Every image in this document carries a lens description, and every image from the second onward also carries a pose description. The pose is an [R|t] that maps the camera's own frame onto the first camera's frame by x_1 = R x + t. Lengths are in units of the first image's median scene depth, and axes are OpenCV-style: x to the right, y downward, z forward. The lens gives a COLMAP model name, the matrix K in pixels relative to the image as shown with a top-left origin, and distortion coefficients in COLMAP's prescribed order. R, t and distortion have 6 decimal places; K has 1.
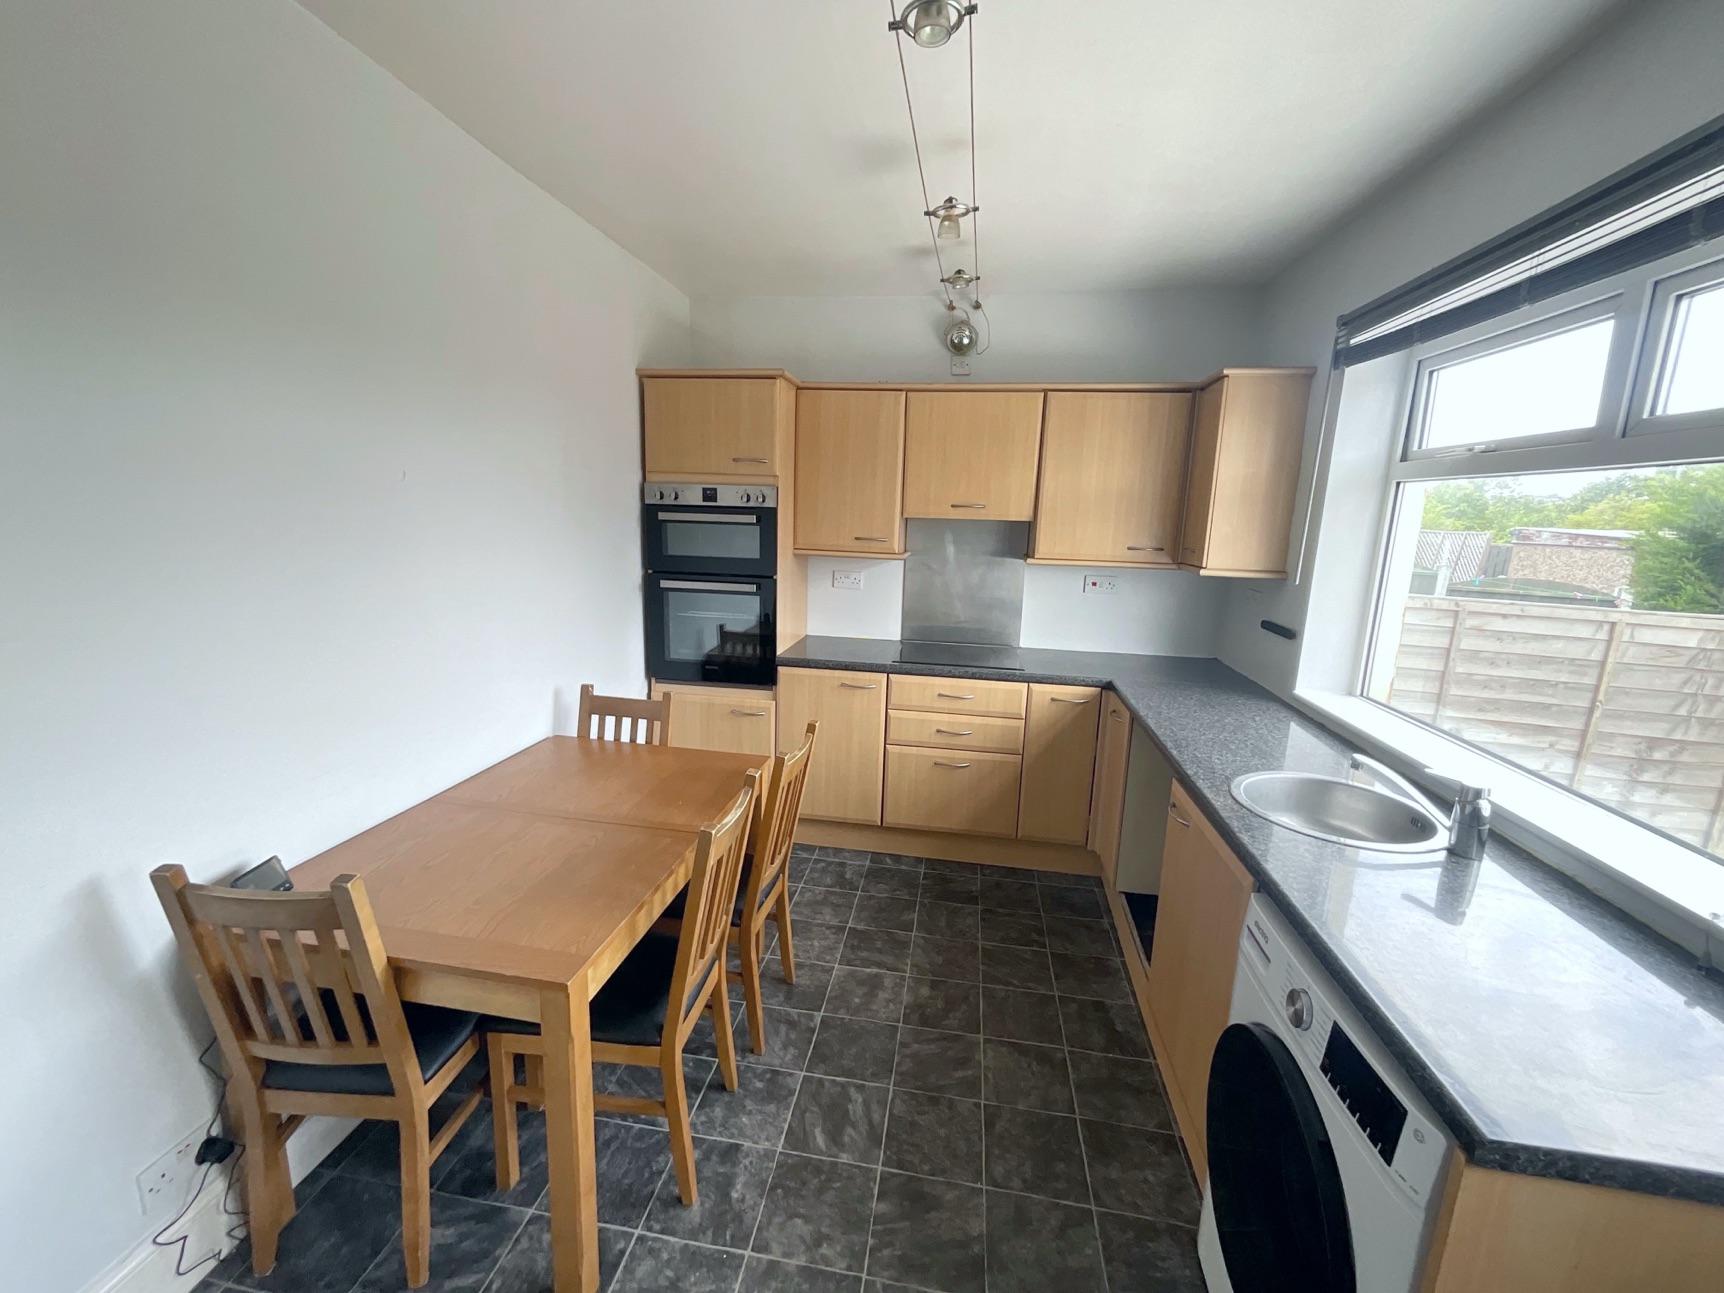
lens RADIAL K [[707.3, 0, 863.9], [0, 707.3, 643.7], [0, 0, 1]] dist [0.001497, 0.000639]
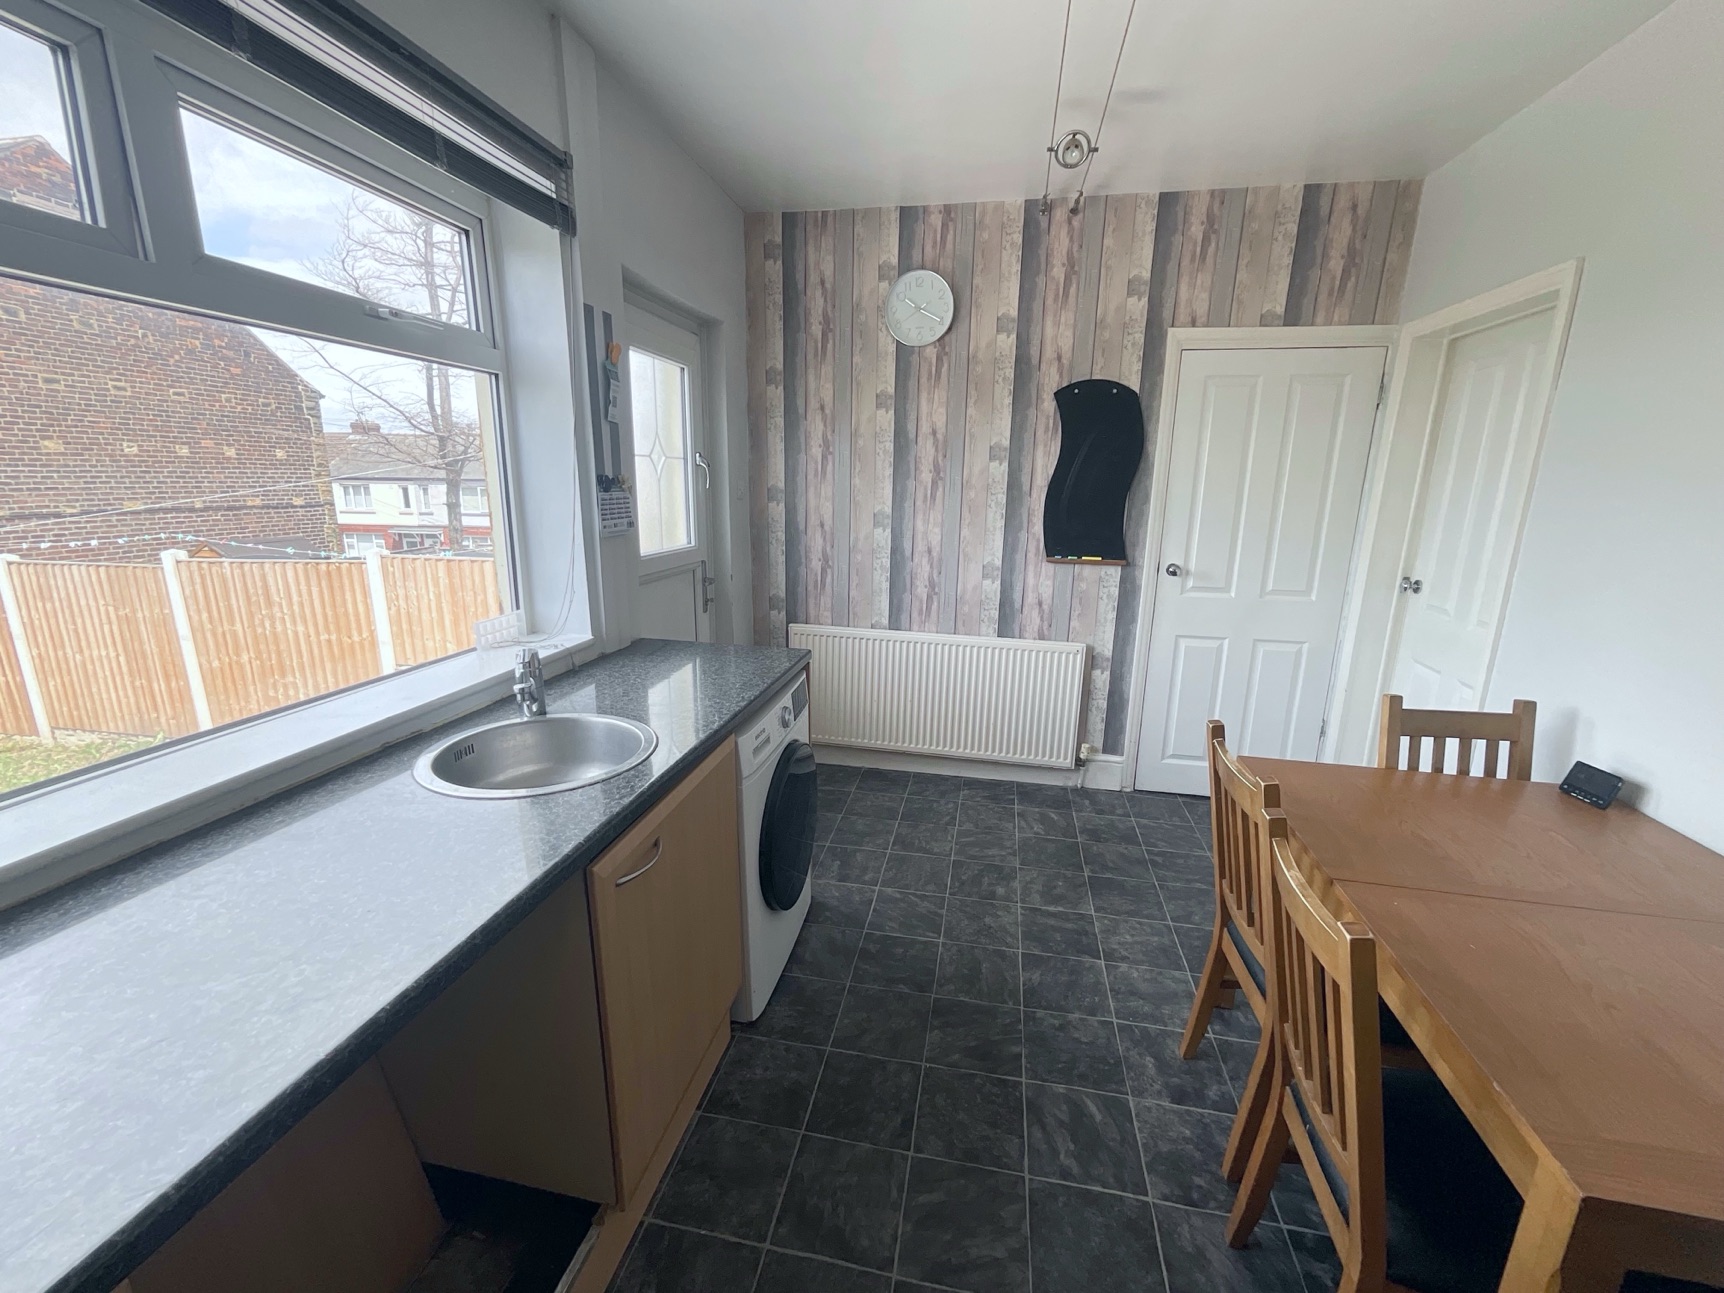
lens RADIAL K [[700.6, 0, 863.3], [0, 700.6, 645.0], [0, 0, 1]] dist [-0.001859, -0.000625]
pose [[-0.998083, -0.055657, 0.027073, 0.172676], [-0.039594, 0.910381, 0.411871, -0.158119], [-0.047570, 0.410010, -0.910840, 1.107611]]
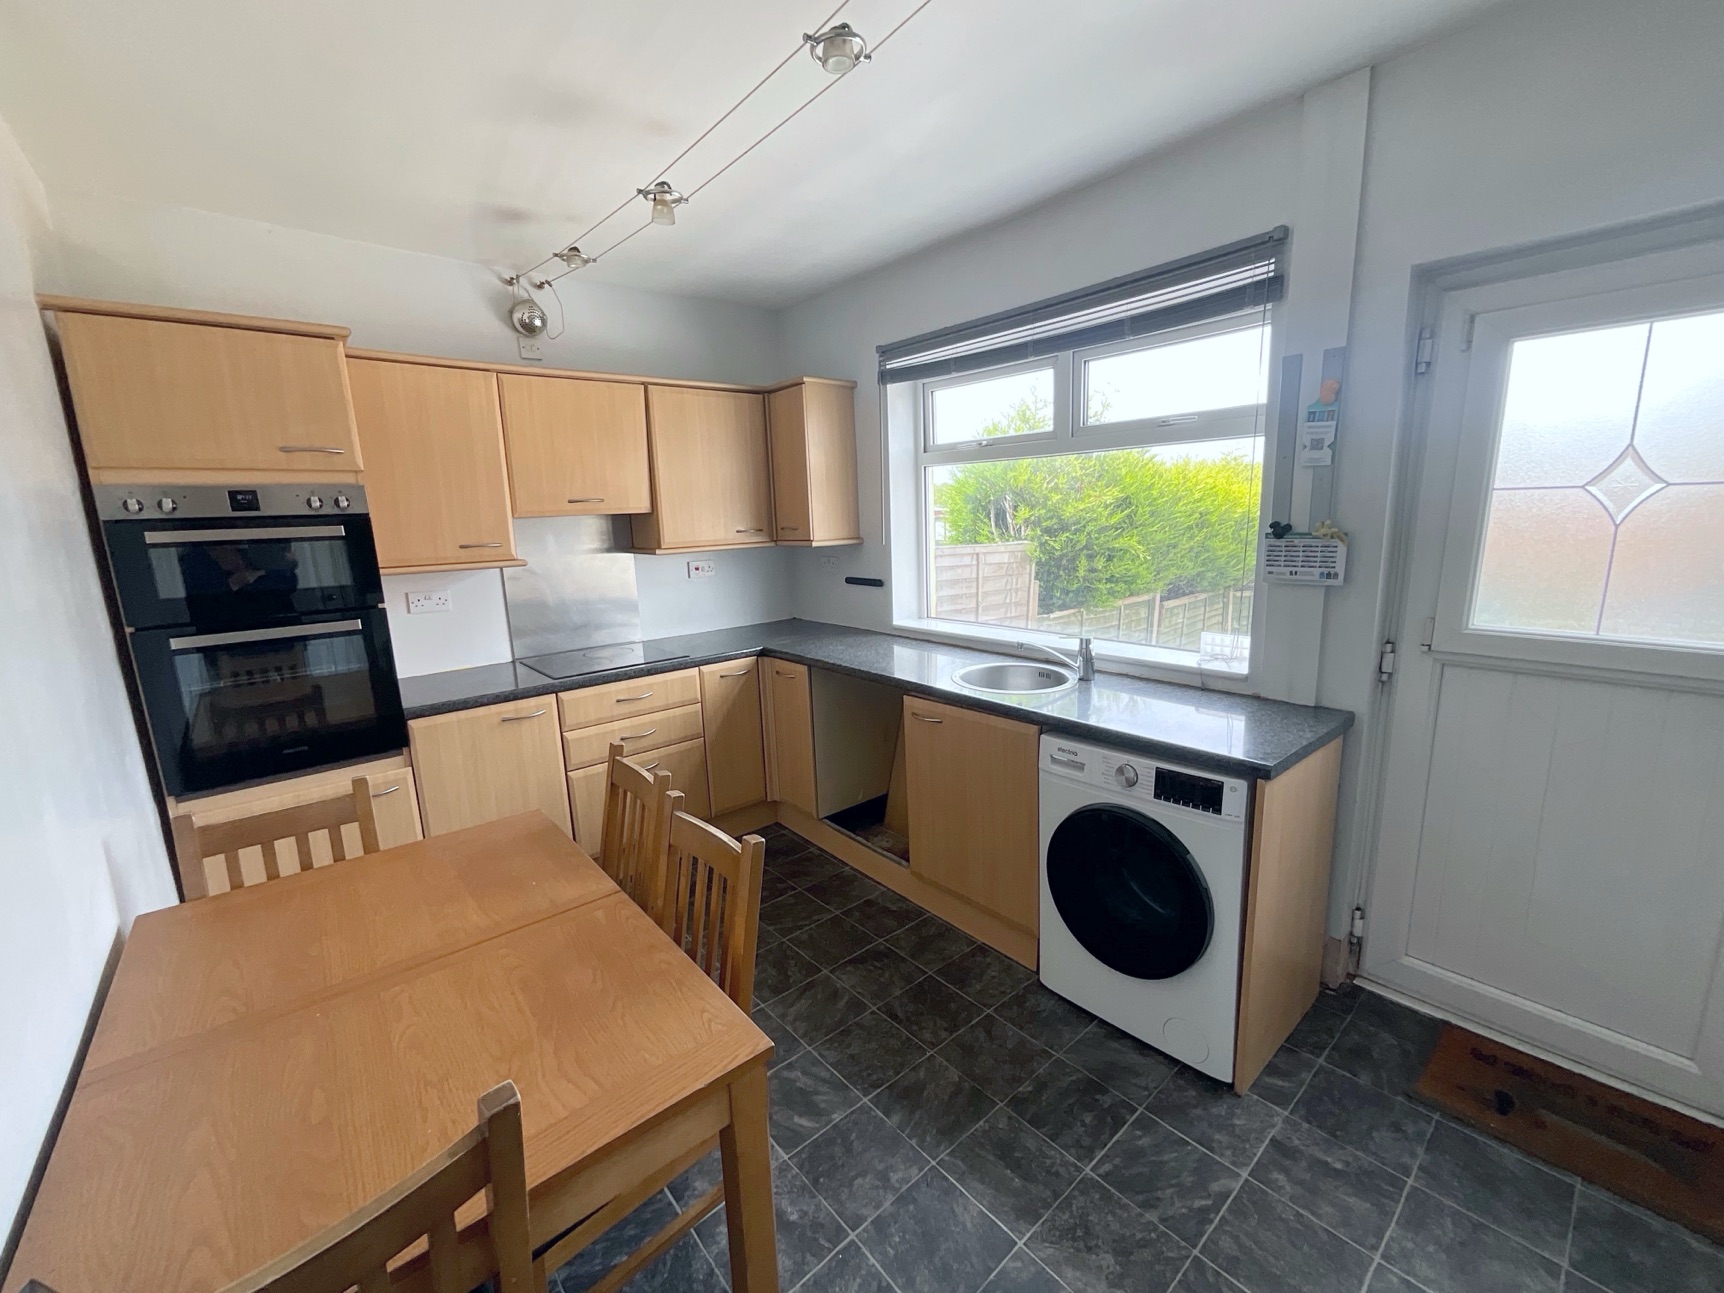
lens RADIAL K [[707.3, 0, 863.9], [0, 707.3, 643.7], [0, 0, 1]] dist [0.001497, 0.000639]
pose [[0.645730, -0.195421, 0.738135, -0.424003], [0.196951, 0.976611, 0.086262, -0.022127], [-0.737729, 0.089674, 0.669115, 0.142981]]
